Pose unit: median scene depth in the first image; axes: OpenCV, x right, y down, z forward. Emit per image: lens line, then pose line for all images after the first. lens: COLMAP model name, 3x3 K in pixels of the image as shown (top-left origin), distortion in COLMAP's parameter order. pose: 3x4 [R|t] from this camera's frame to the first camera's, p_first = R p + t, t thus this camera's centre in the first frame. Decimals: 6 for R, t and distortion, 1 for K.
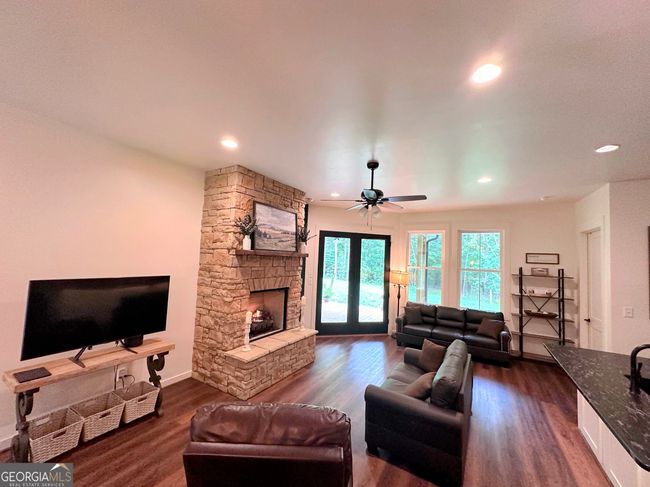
lens RADIAL K [[260.0, 0, 325.0], [0, 260.0, 243.5], [0, 0, 1]] dist [-0.001823, -0.000078]
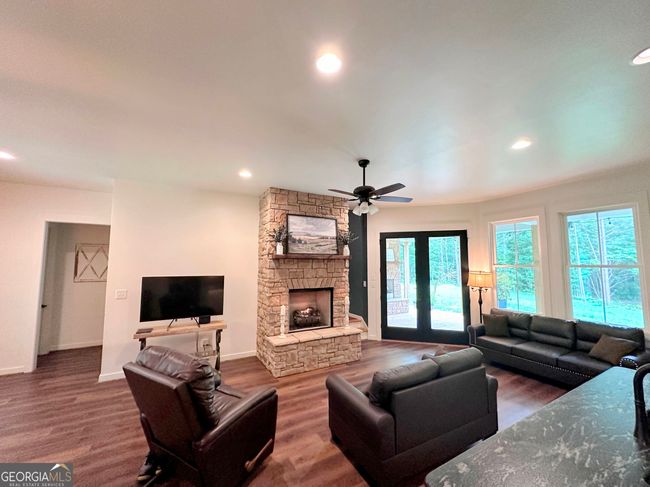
lens RADIAL K [[260.0, 0, 325.0], [0, 260.0, 243.5], [0, 0, 1]] dist [-0.001823, -0.000078]
pose [[0.863769, -0.082140, -0.497149, 0.412388], [0.063915, 0.996515, -0.053597, 0.043867], [0.499818, 0.014520, 0.866009, 0.040837]]
